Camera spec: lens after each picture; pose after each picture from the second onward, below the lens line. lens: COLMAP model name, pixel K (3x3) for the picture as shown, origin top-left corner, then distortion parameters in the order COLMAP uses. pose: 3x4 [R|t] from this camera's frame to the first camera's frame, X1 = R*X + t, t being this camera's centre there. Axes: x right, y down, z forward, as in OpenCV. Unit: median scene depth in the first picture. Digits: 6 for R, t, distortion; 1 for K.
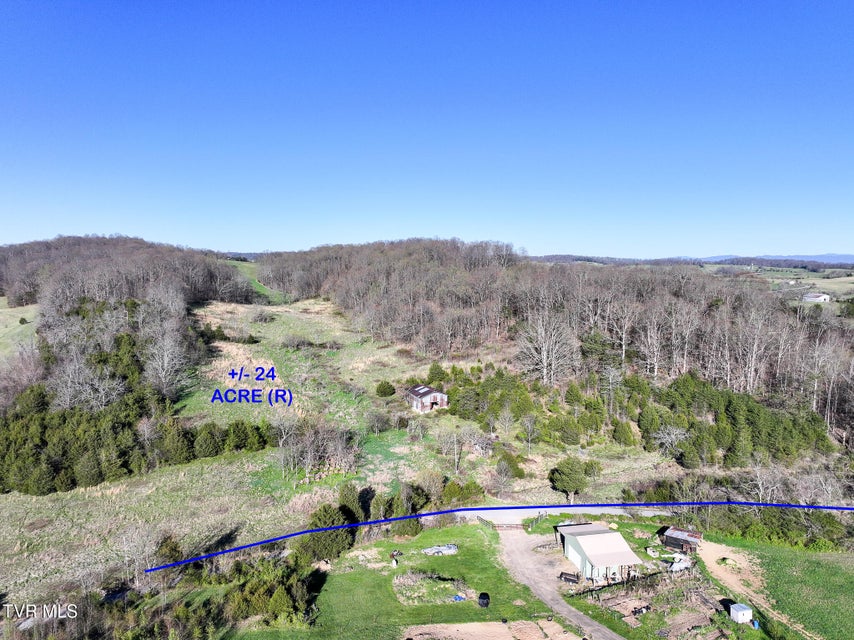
lens RADIAL K [[600.5, 0, 427.0], [0, 600.5, 337.2], [0, 0, 1]] dist [0.006397, 0.009754]
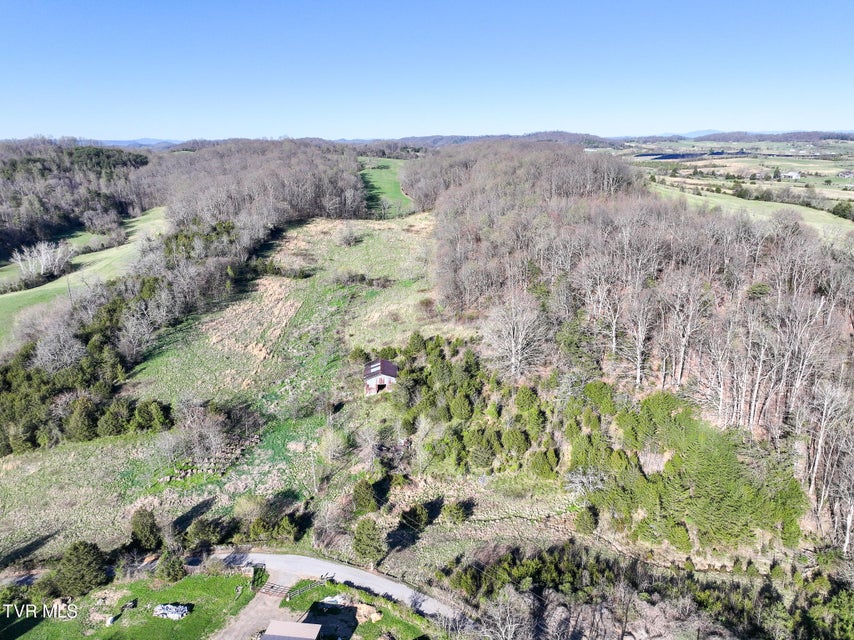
lens RADIAL K [[600.5, 0, 429.9], [0, 600.5, 320.9], [0, 0, 1]] dist [0.006397, 0.009754]
pose [[0.944009, 0.081385, -0.319725, 0.241788], [-0.027260, 0.985025, 0.170245, -0.096763], [0.328792, -0.151997, 0.932090, 0.112925]]
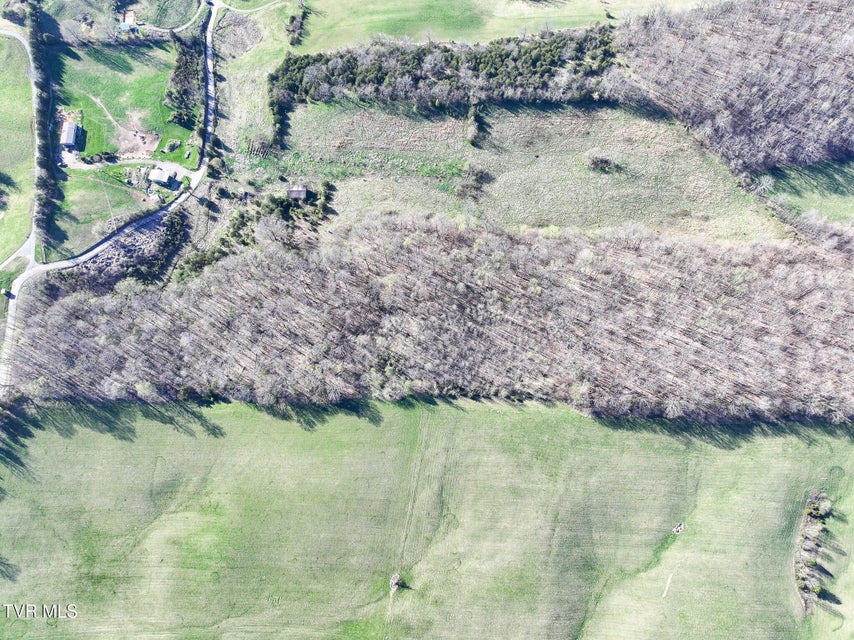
lens RADIAL K [[600.5, 0, 427.4], [0, 600.5, 313.7], [0, 0, 1]] dist [0.006397, 0.009754]
pose [[-0.408626, 0.866336, -0.287206, 0.545718], [-0.107152, 0.266965, 0.957731, -1.286649], [0.906390, 0.422128, -0.016260, 1.102330]]
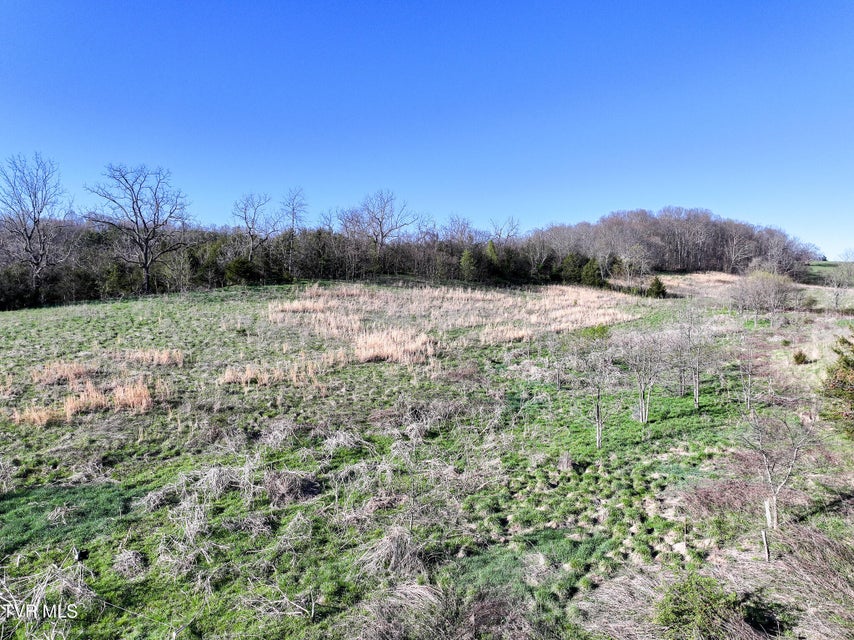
lens RADIAL K [[600.5, 0, 432.1], [0, 600.5, 316.4], [0, 0, 1]] dist [0.006397, 0.009754]
pose [[0.564934, 0.016049, -0.824980, -0.016354], [-0.099727, 0.993810, -0.048958, 0.063371], [0.819088, 0.109931, 0.563037, 0.609611]]
